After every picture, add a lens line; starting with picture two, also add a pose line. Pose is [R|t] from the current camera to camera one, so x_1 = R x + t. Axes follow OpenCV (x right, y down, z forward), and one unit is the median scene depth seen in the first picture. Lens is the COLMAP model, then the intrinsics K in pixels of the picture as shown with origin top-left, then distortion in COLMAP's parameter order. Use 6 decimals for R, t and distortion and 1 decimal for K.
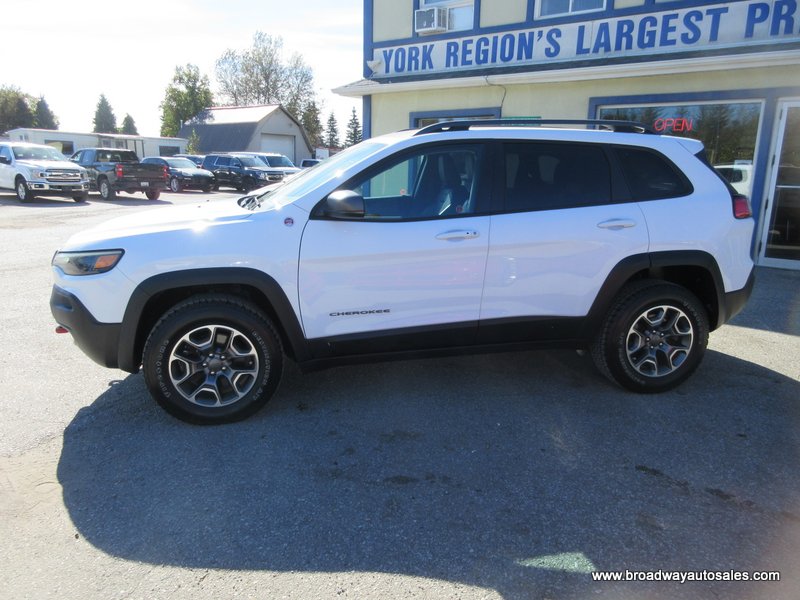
lens RADIAL K [[607.9, 0, 401.7], [0, 607.9, 297.1], [0, 0, 1]] dist [0.008576, -0.001171]
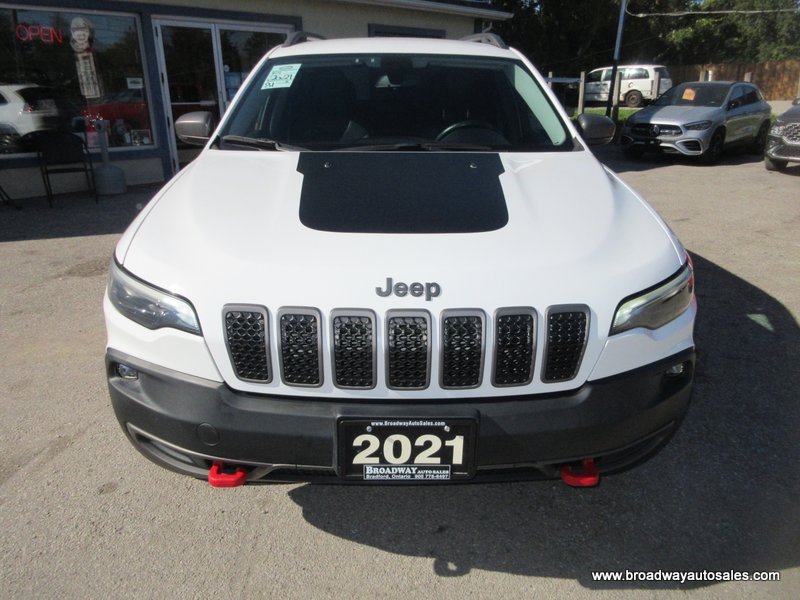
lens RADIAL K [[607.9, 0, 401.7], [0, 607.9, 297.1], [0, 0, 1]] dist [0.008576, -0.001171]
pose [[0.181262, -0.335228, 0.924536, -0.333649], [0.220766, 0.929985, 0.293922, -0.079651], [-0.958335, 0.150830, 0.242578, 0.352824]]
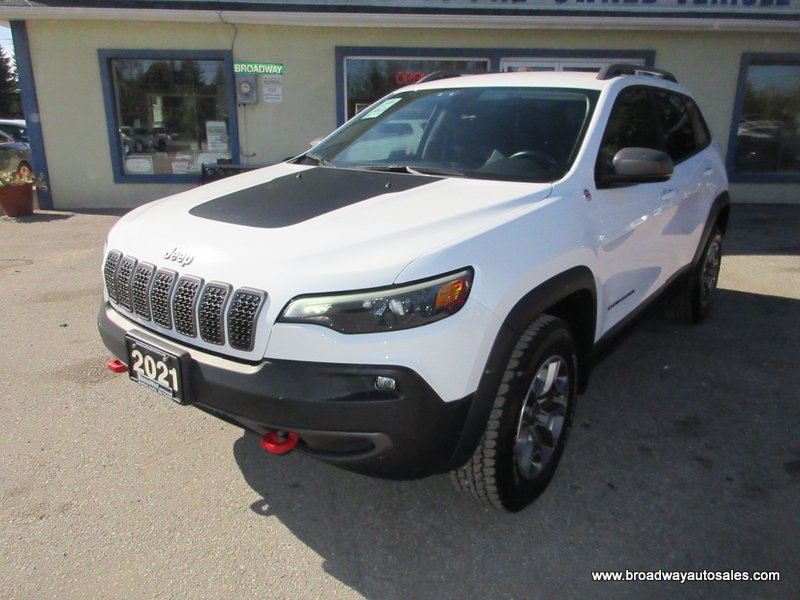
lens RADIAL K [[607.9, 0, 401.7], [0, 607.9, 297.1], [0, 0, 1]] dist [0.008576, -0.001171]
pose [[0.758348, -0.188667, 0.623950, -0.273037], [0.144880, 0.982040, 0.120858, -0.040442], [-0.635546, -0.001254, 0.772062, 0.190273]]
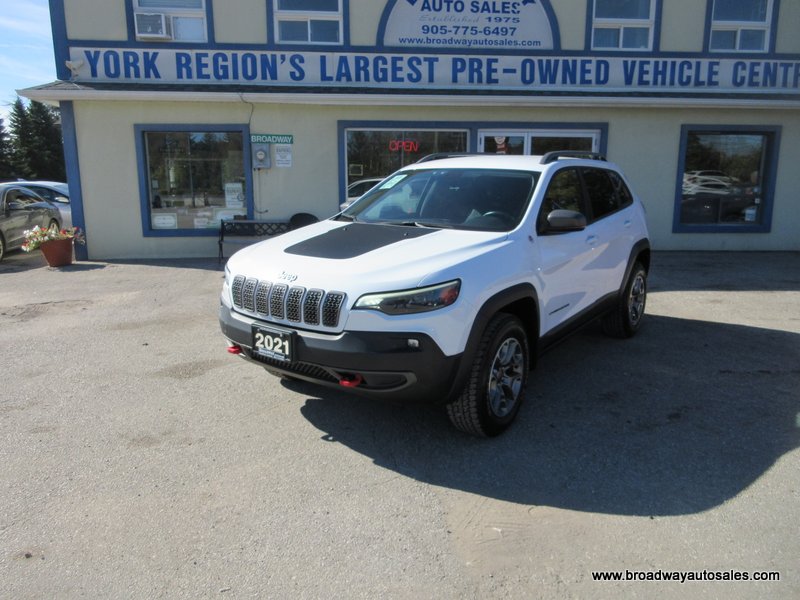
lens RADIAL K [[607.9, 0, 401.7], [0, 607.9, 297.1], [0, 0, 1]] dist [0.008576, -0.001171]
pose [[0.740186, -0.142437, 0.657142, -0.374713], [0.153739, 0.987268, 0.040825, -0.032780], [-0.654590, 0.070810, 0.752660, 0.098690]]
